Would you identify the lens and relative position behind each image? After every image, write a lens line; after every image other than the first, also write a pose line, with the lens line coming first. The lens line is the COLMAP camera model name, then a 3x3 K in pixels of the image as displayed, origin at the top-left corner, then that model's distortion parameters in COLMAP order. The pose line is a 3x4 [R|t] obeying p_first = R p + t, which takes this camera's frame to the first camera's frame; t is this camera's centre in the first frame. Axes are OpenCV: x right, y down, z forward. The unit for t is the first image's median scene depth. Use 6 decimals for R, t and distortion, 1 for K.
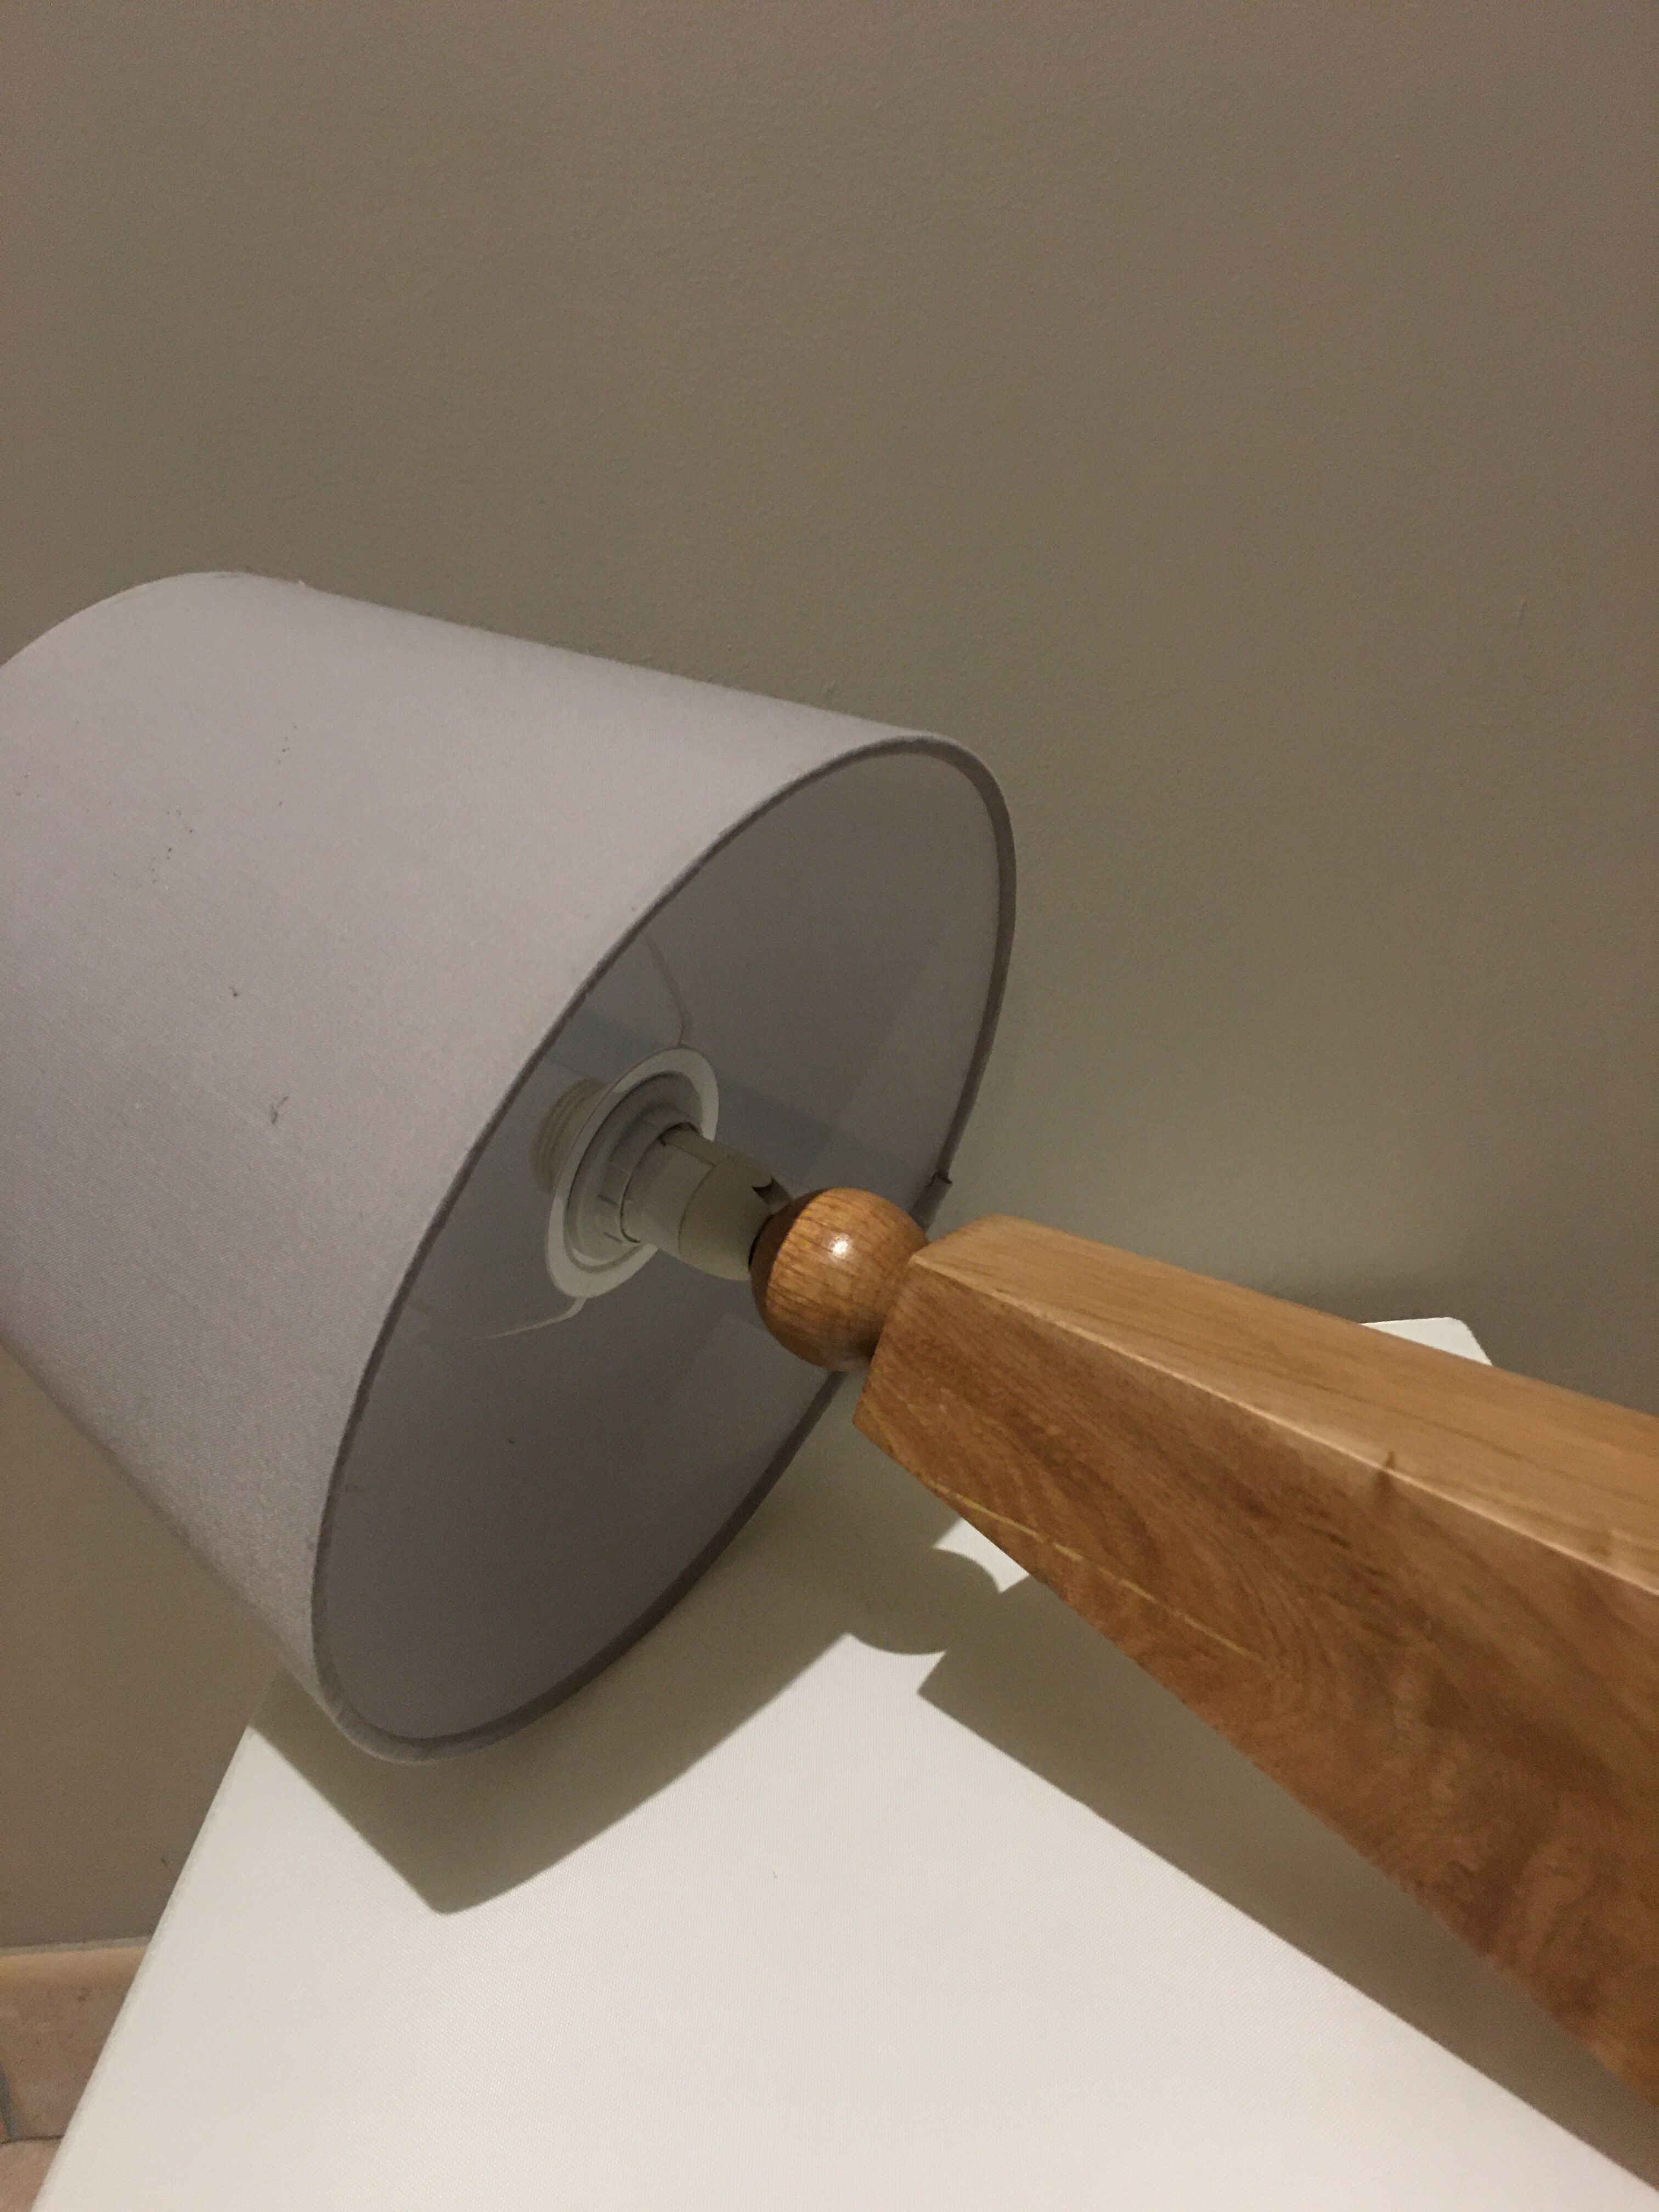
lens RADIAL K [[1884.0, 0, 822.5], [0, 1884.0, 1089.4], [0, 0, 1]] dist [0.025082, -0.011745]
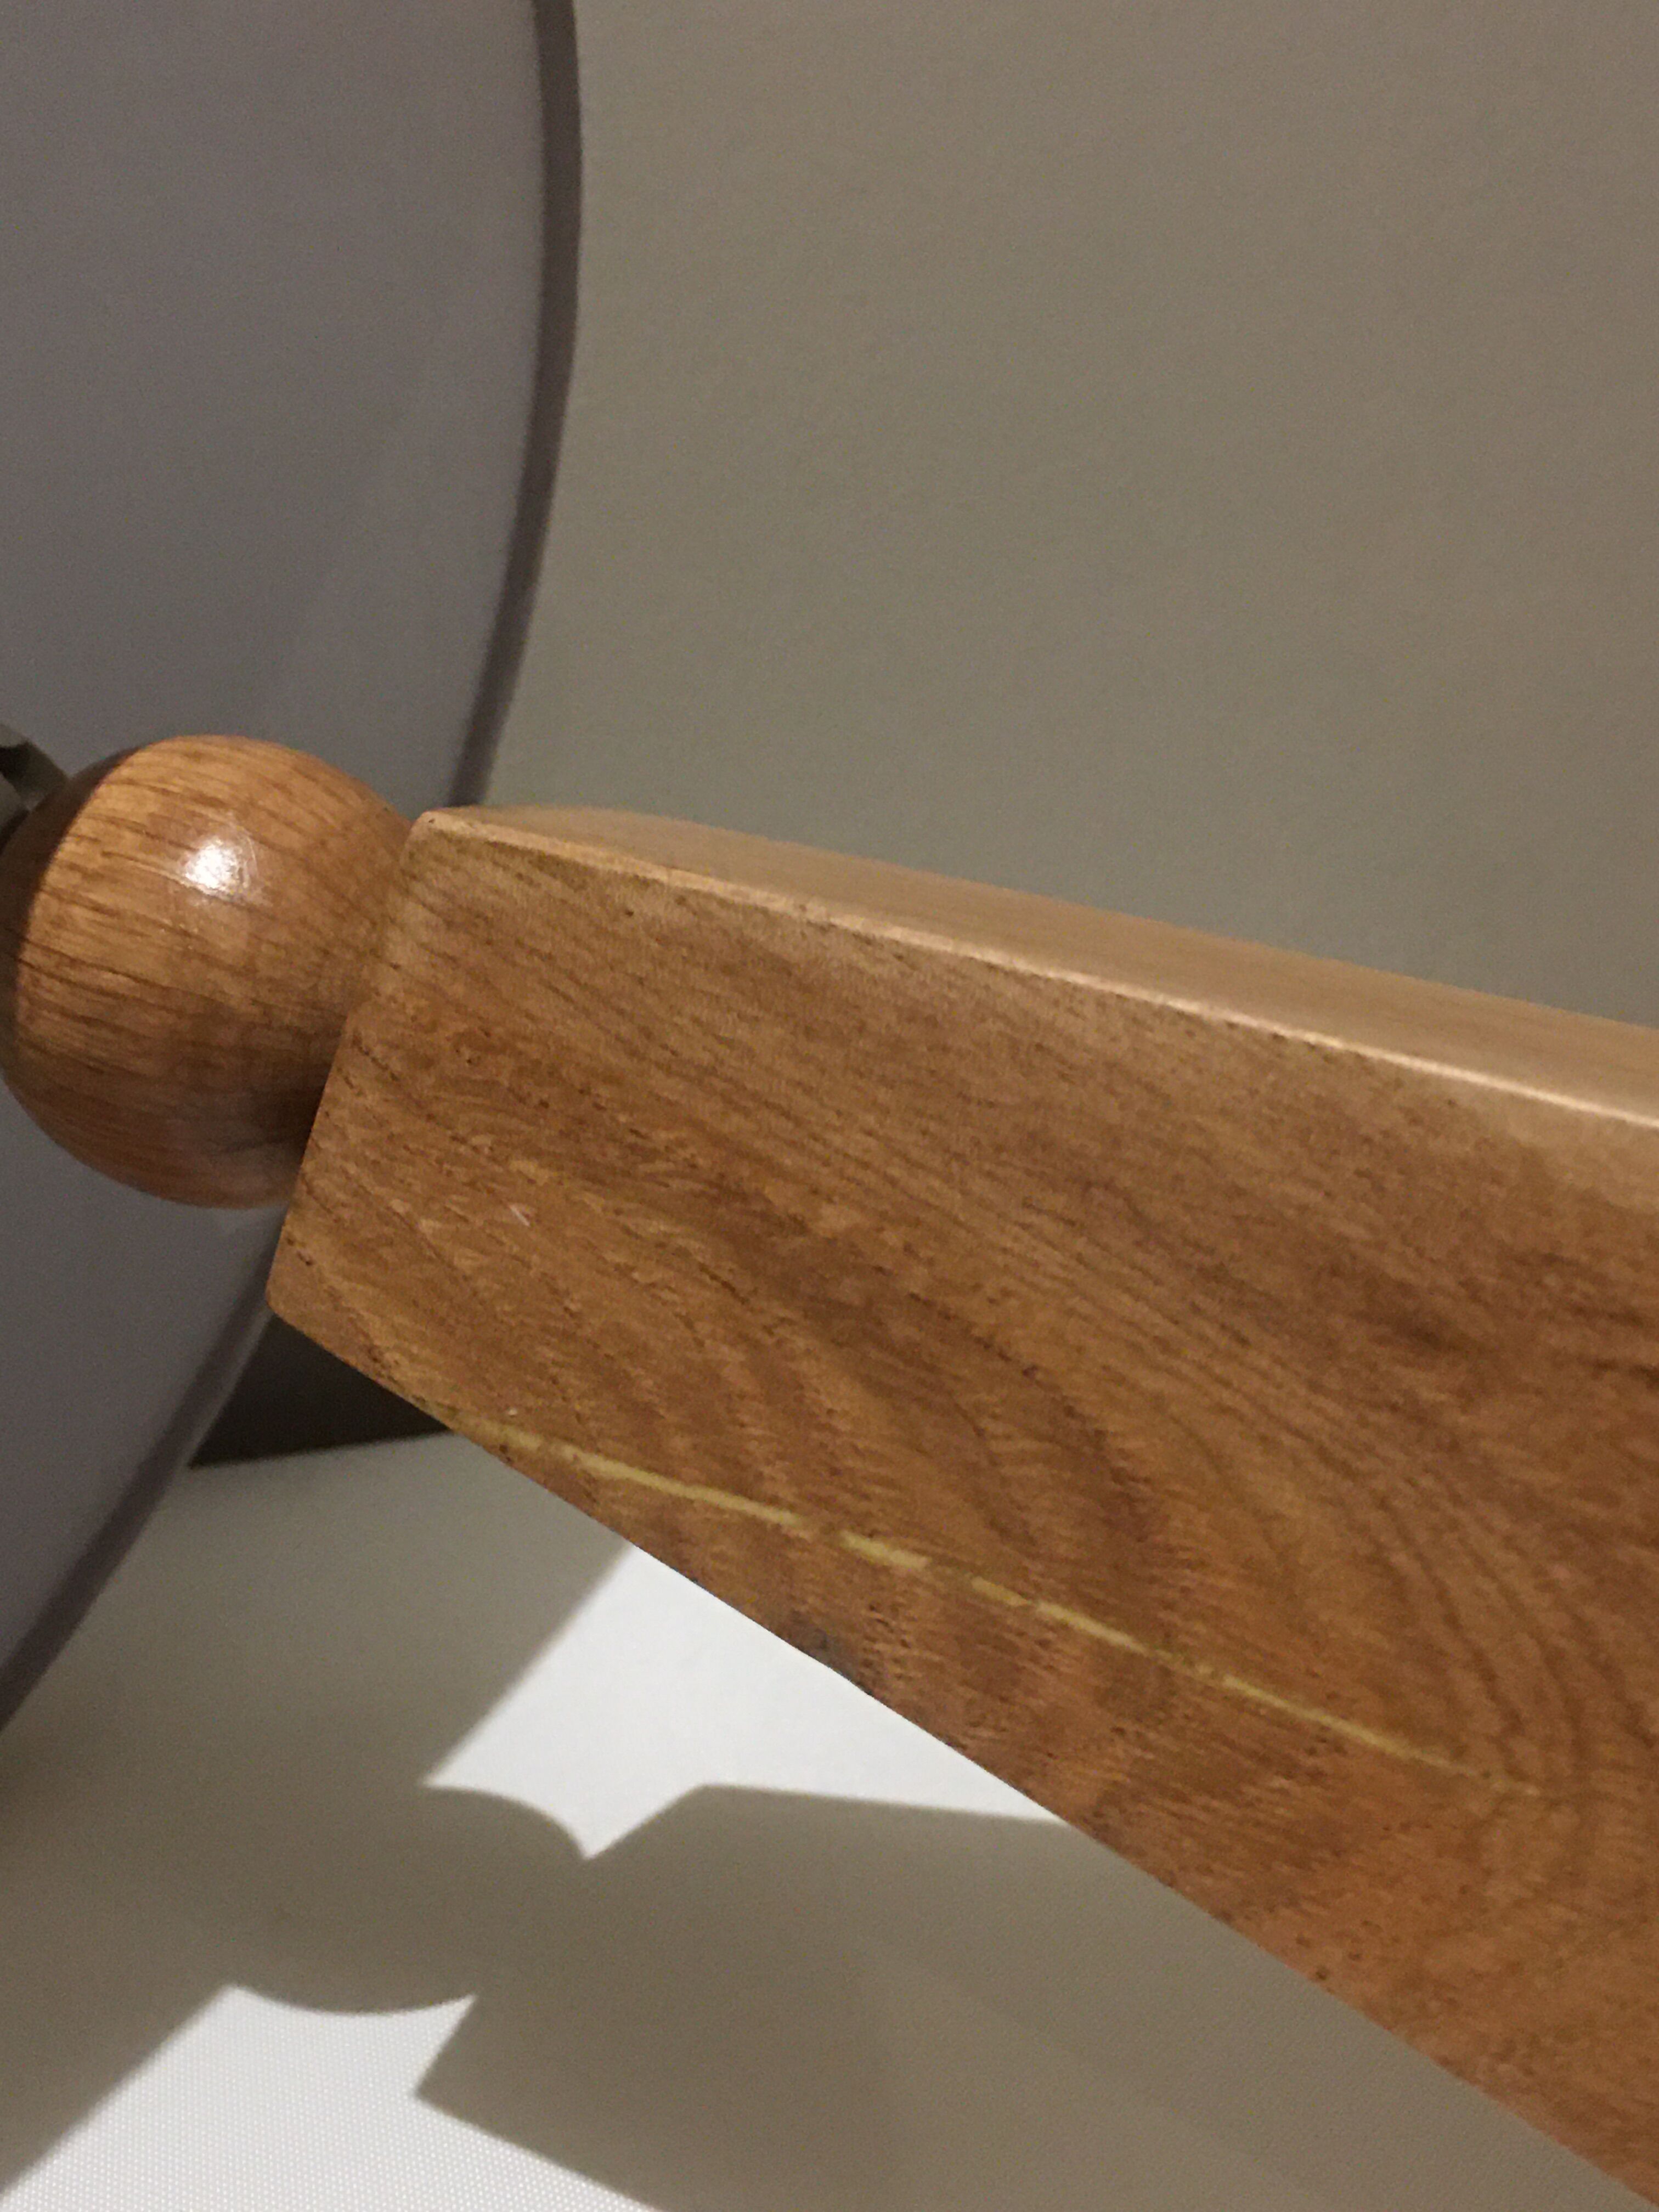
lens RADIAL K [[2804.4, 0, 844.1], [0, 2804.4, 1116.2], [0, 0, 1]] dist [0.031732, 0.000000]
pose [[0.966683, -0.019847, 0.255205, -0.015448], [0.040550, 0.996274, -0.076119, 0.203967], [-0.252743, 0.083932, 0.963886, 0.472561]]
